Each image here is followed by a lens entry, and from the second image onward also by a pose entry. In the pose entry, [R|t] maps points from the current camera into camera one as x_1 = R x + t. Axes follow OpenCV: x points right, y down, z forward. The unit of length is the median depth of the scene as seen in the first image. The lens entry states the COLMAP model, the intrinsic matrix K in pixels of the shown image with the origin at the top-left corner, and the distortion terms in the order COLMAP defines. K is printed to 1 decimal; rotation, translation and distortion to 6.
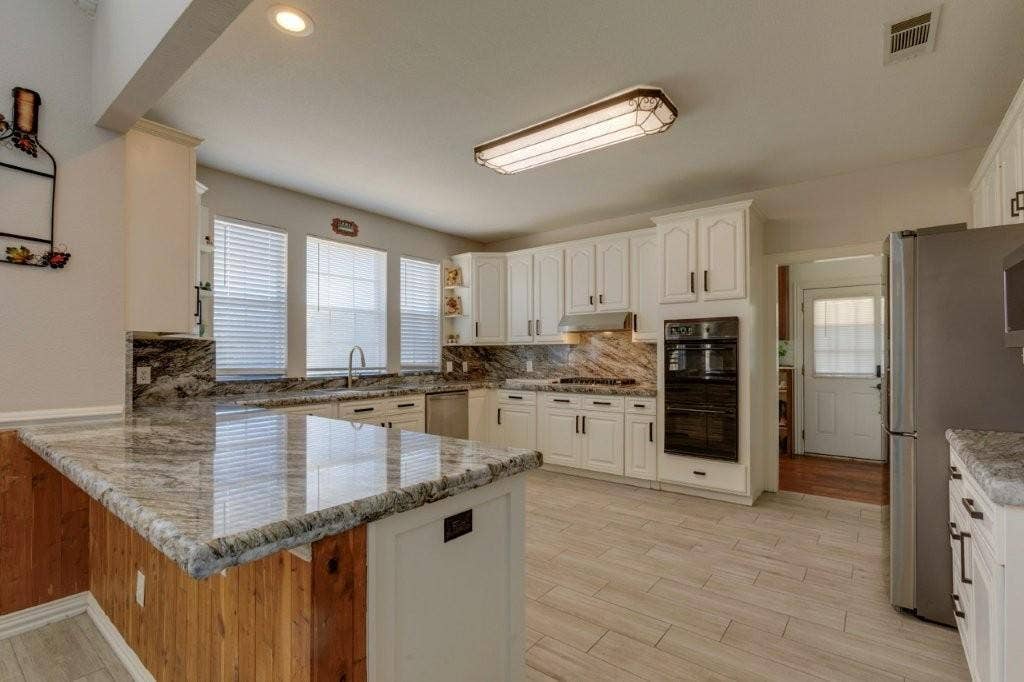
lens RADIAL K [[475.8, 0, 517.2], [0, 475.8, 346.5], [0, 0, 1]] dist [-0.006262, 0.000826]
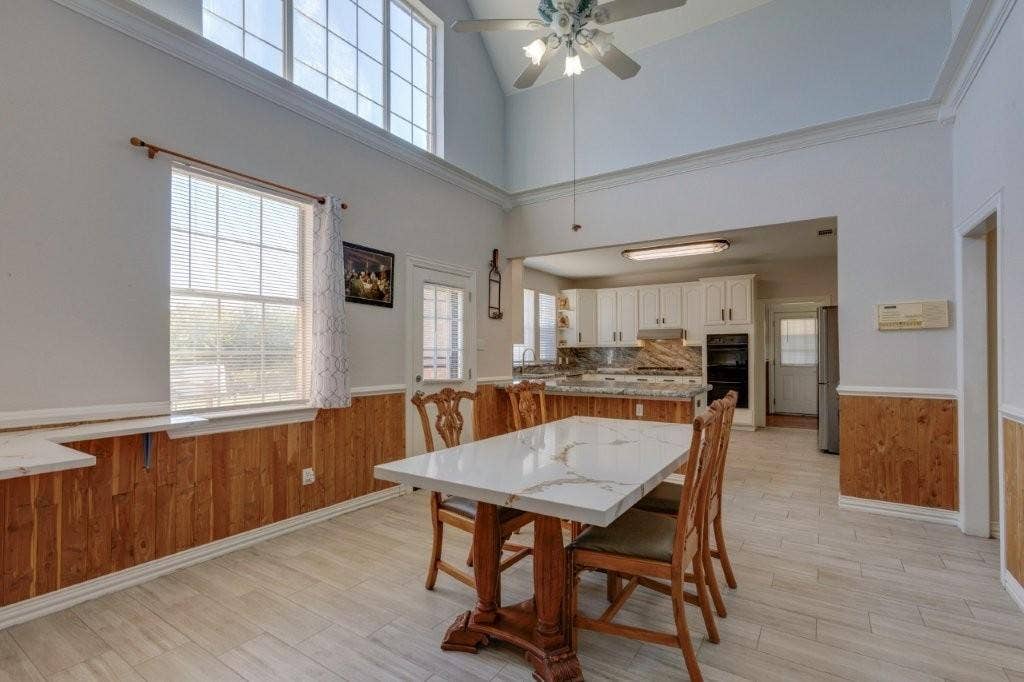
lens RADIAL K [[475.8, 0, 508.3], [0, 475.8, 345.0], [0, 0, 1]] dist [-0.006262, 0.000826]
pose [[0.997830, 0.000536, 0.065846, -0.462143], [-0.000805, 0.999991, 0.004062, -0.017126], [-0.065843, -0.004106, 0.997822, -0.630714]]
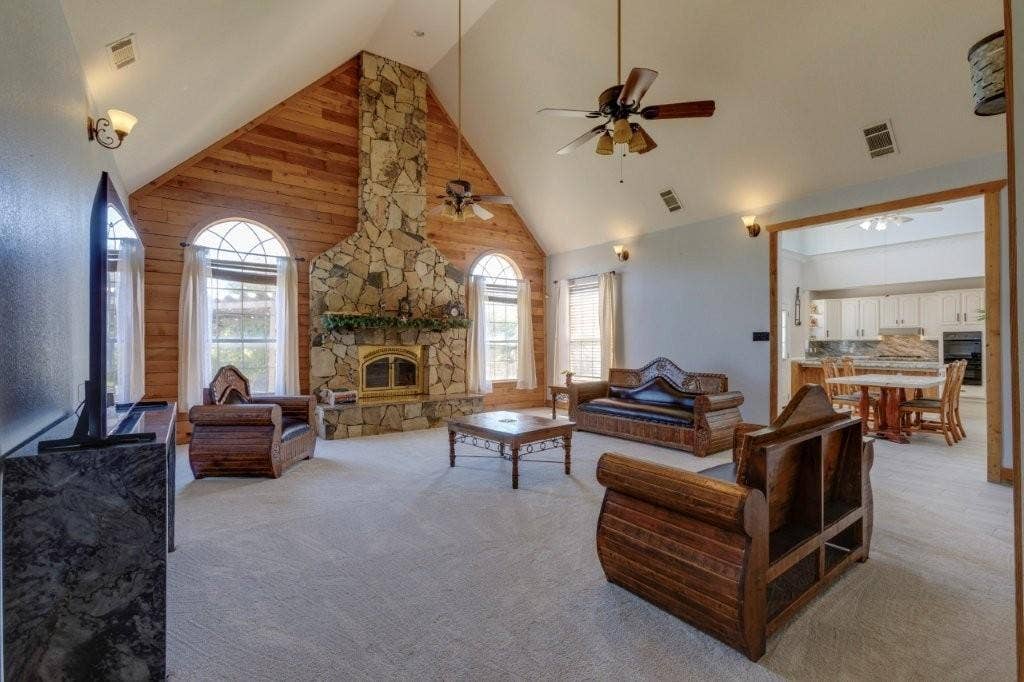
lens RADIAL K [[447.9, 0, 517.9], [0, 447.9, 338.1], [0, 0, 1]] dist [0.002898, 0.000826]
pose [[0.960731, -0.000135, -0.277481, -0.972519], [0.002391, 0.999967, 0.007794, -0.037126], [0.277470, -0.008152, 0.960700, -1.565510]]
